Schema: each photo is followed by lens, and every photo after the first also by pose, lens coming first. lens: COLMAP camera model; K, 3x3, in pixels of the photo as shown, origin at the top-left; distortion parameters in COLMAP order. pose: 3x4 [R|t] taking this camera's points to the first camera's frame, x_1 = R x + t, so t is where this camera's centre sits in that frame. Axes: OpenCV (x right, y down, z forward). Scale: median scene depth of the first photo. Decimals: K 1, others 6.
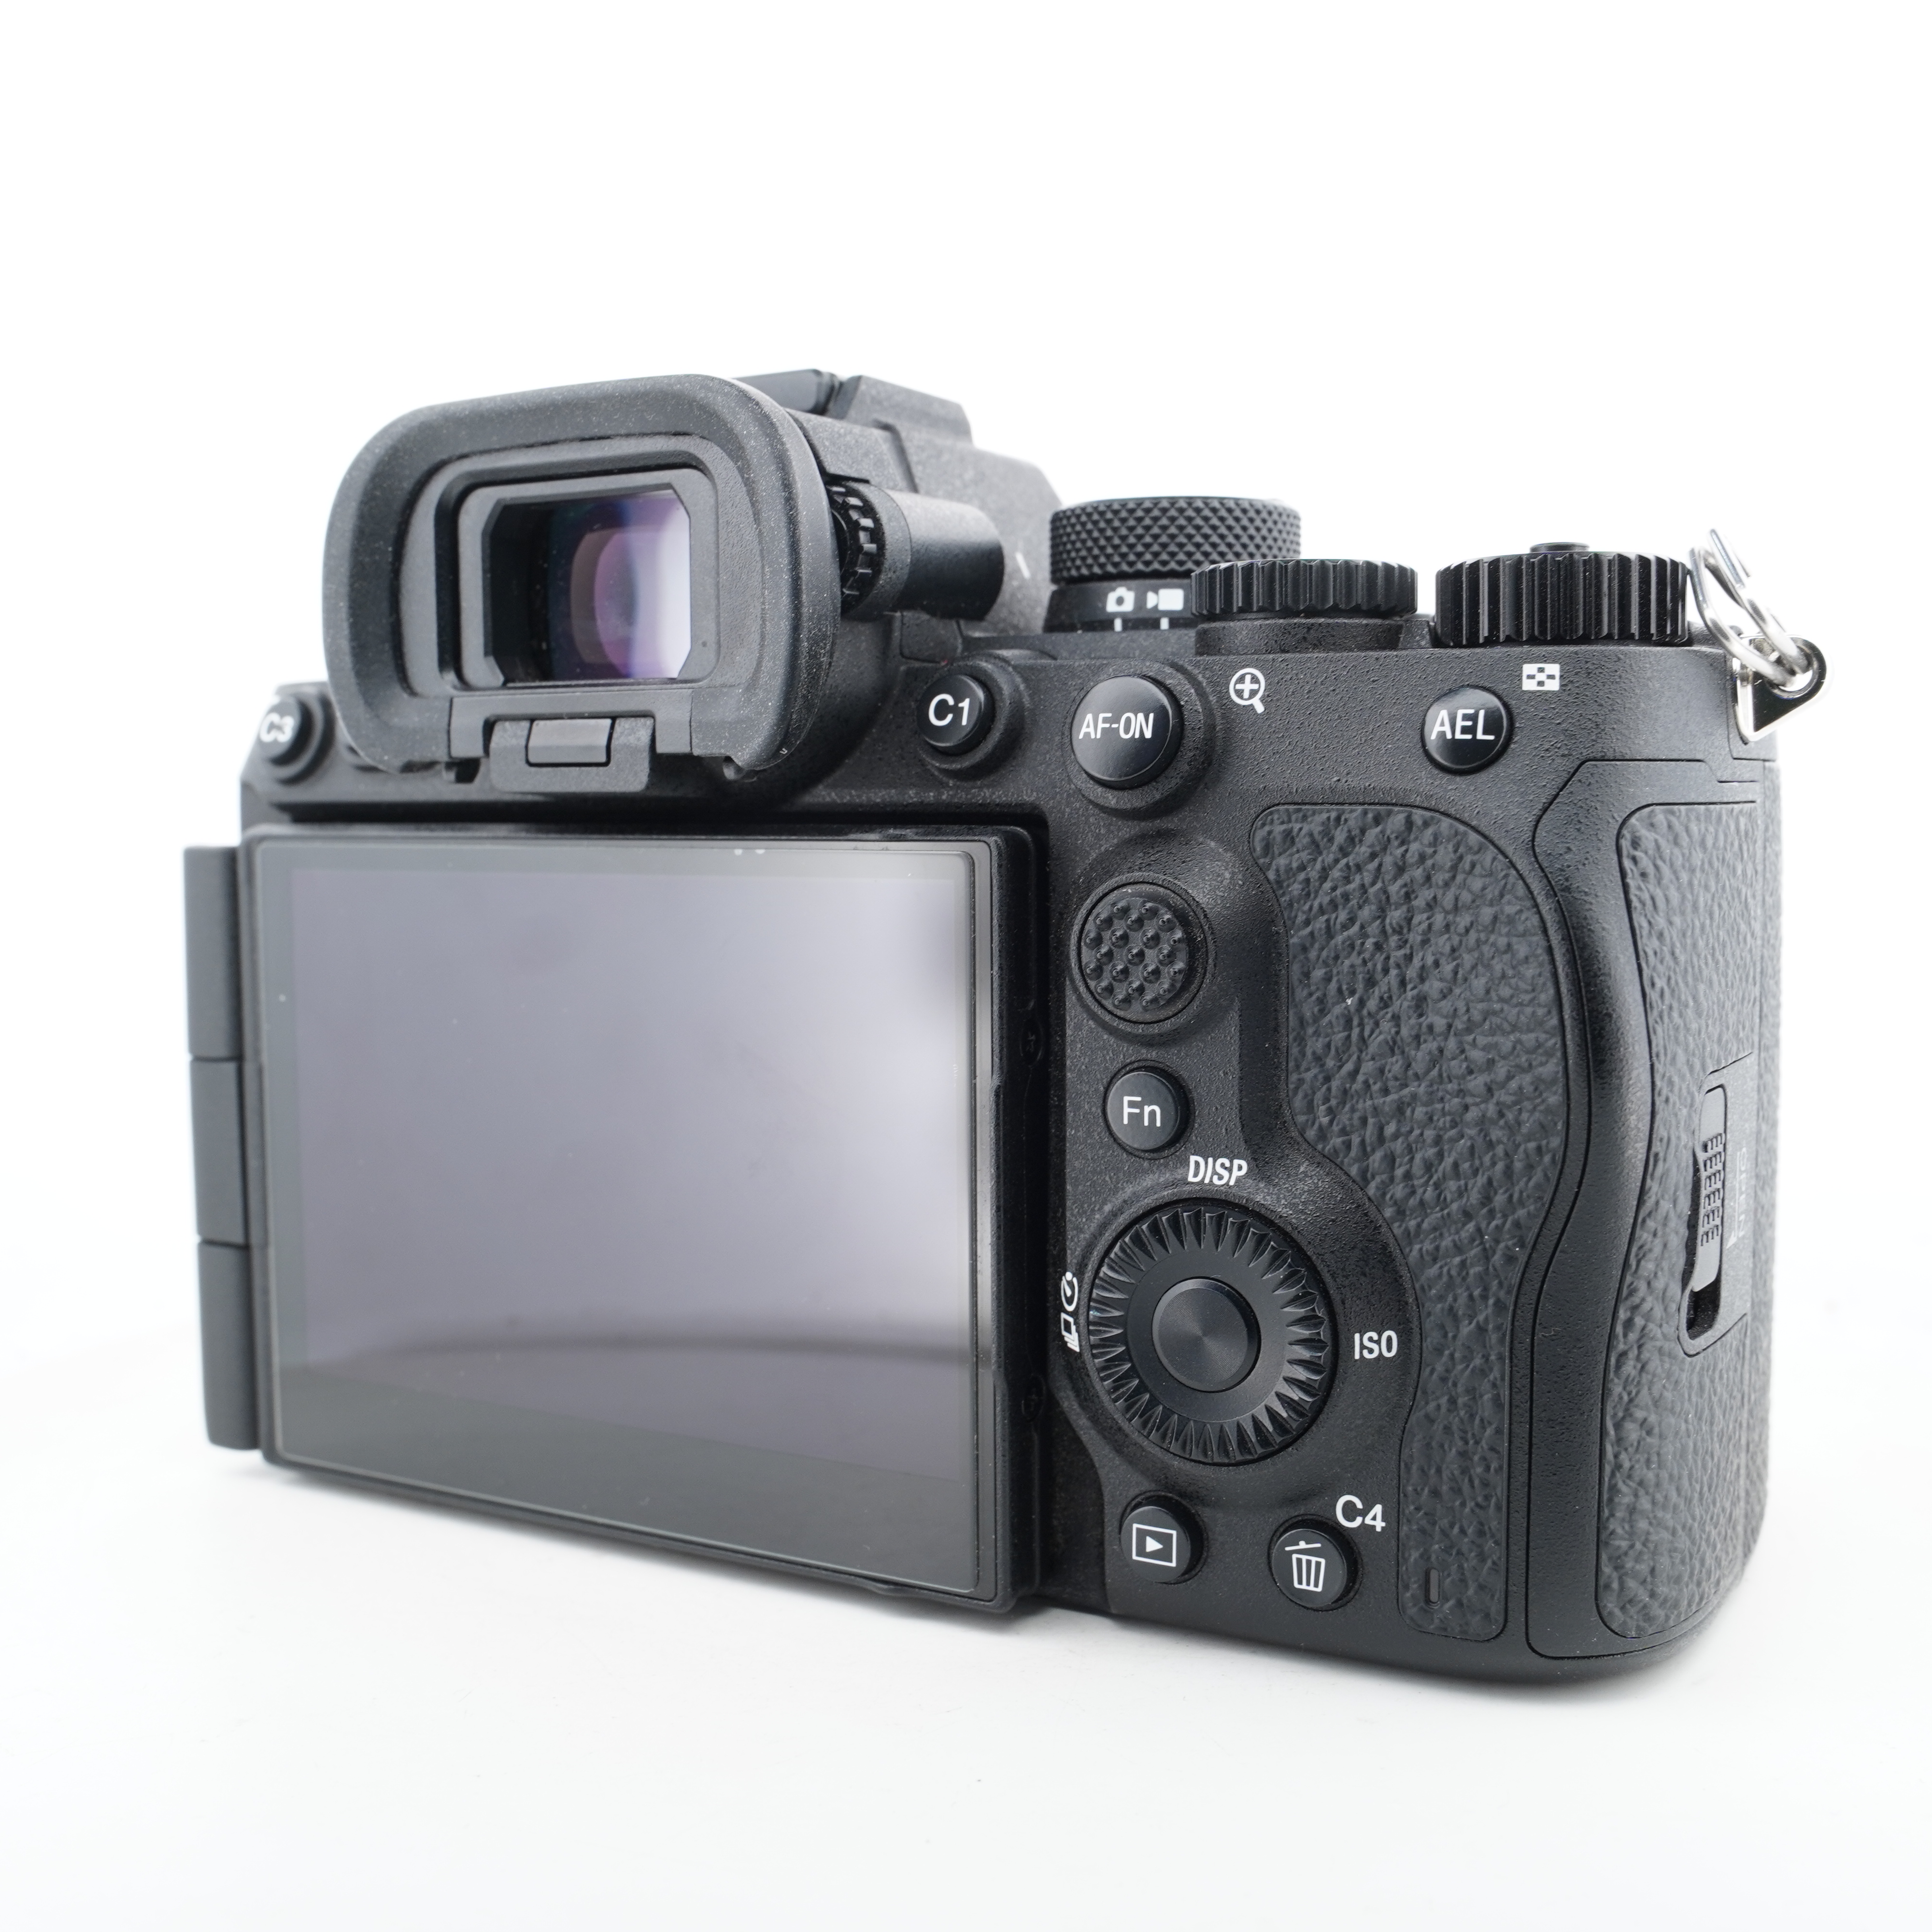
lens RADIAL K [[2258.6, 0, 966.0], [0, 2258.6, 966.0], [0, 0, 1]] dist [-0.058847, -0.017425]
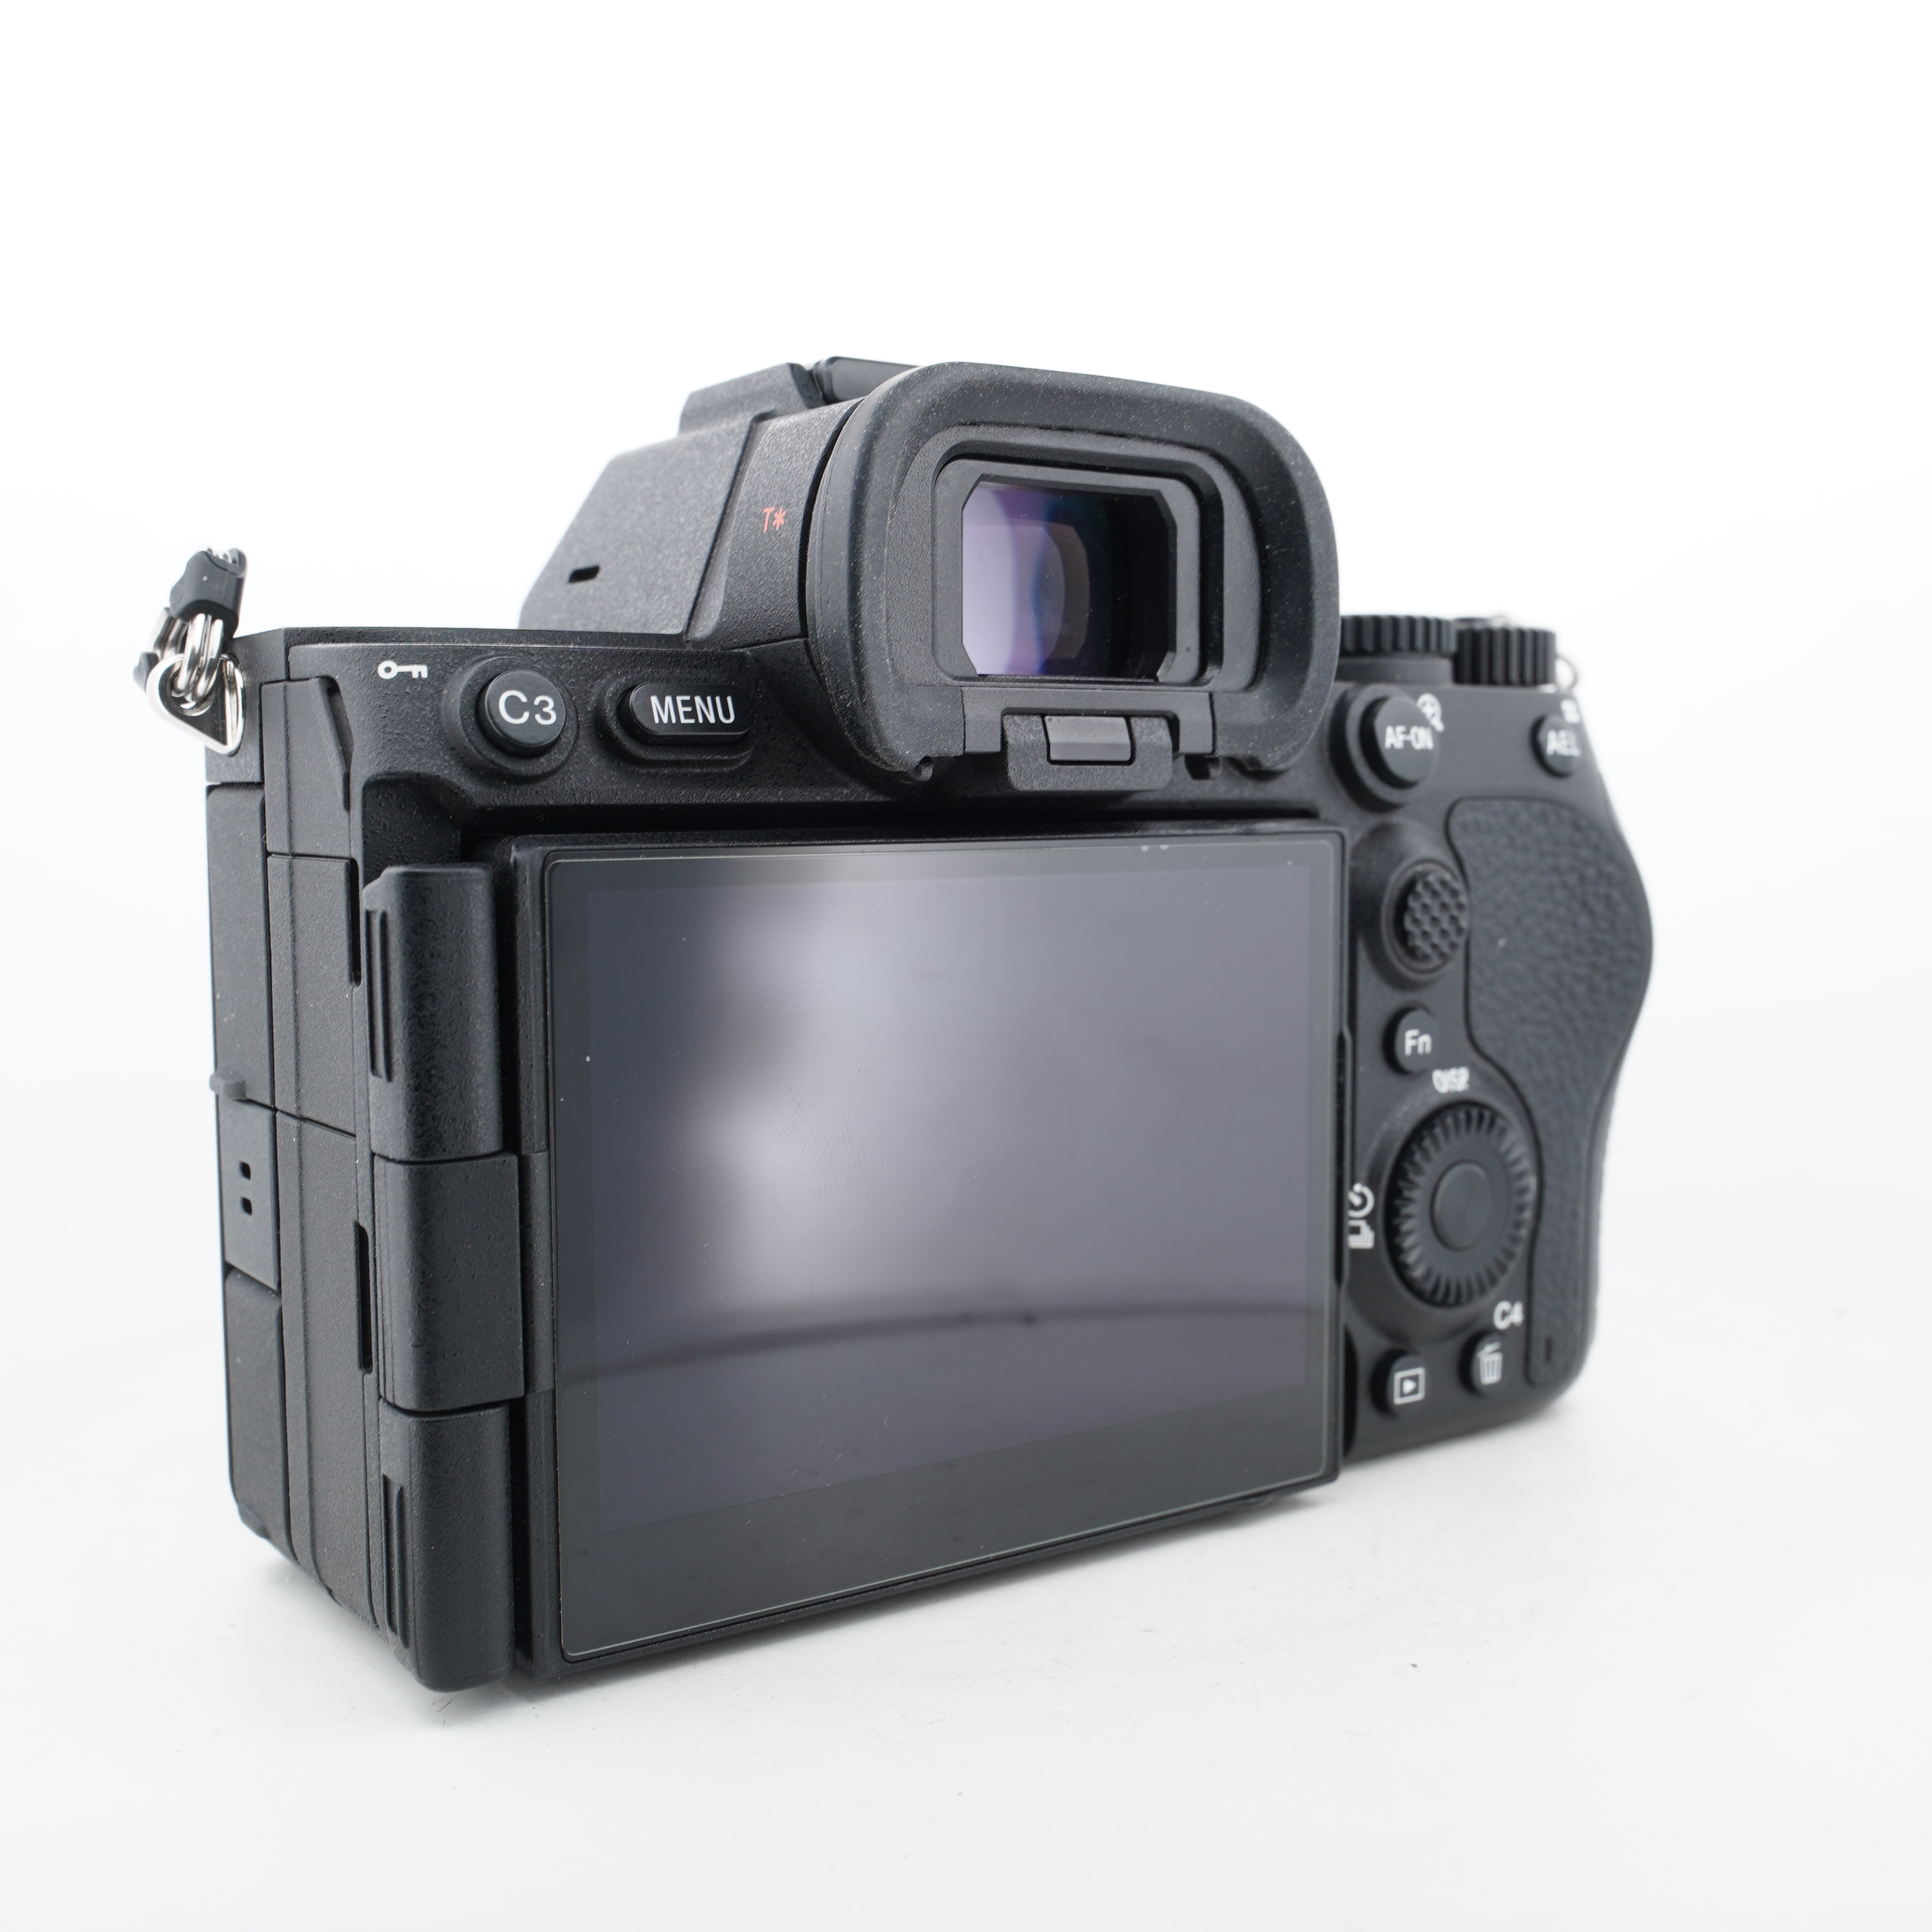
lens RADIAL K [[2258.6, 0, 966.0], [0, 2258.6, 966.0], [0, 0, 1]] dist [-0.058847, -0.017425]
pose [[0.433754, -0.069416, 0.898354, -1.097305], [0.074623, 0.996370, 0.040959, -0.046153], [-0.897936, 0.049272, 0.437359, 0.632510]]
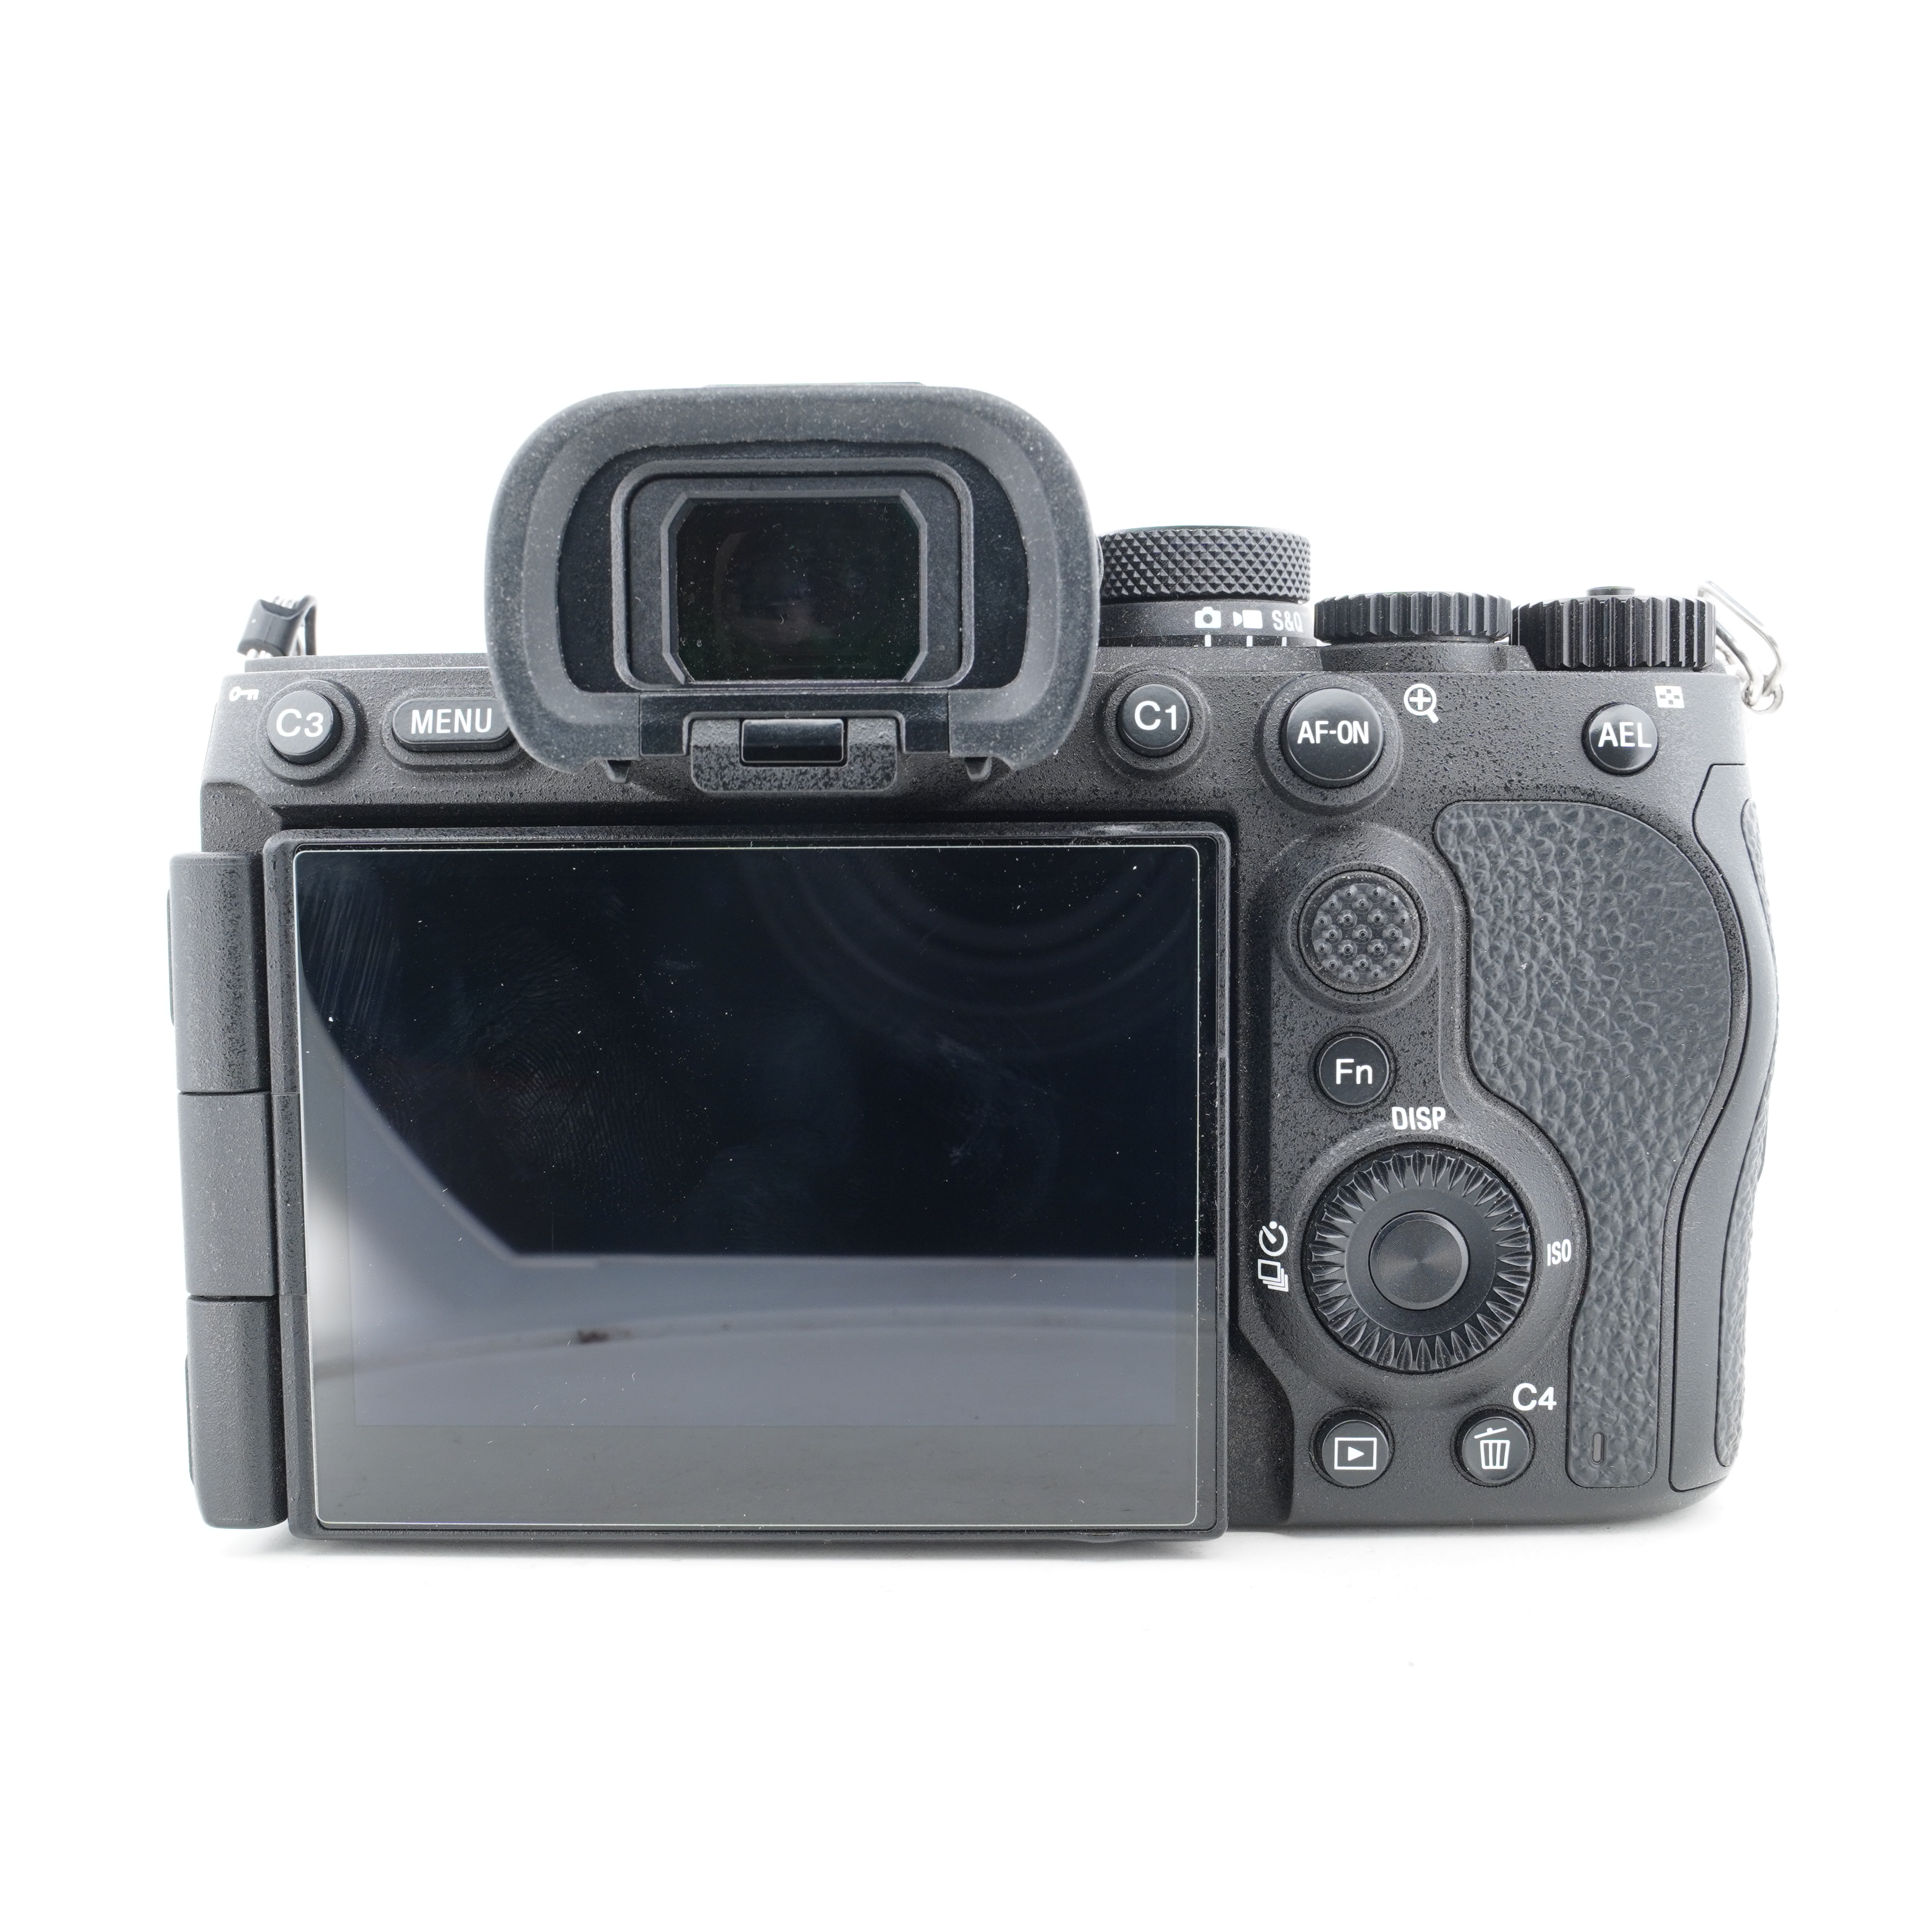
lens RADIAL K [[2258.6, 0, 966.0], [0, 2258.6, 966.0], [0, 0, 1]] dist [-0.058847, -0.017425]
pose [[0.879945, -0.038709, 0.473495, -0.592361], [0.039881, 0.999176, 0.007570, -0.004798], [-0.473398, 0.012222, 0.880764, 0.086456]]
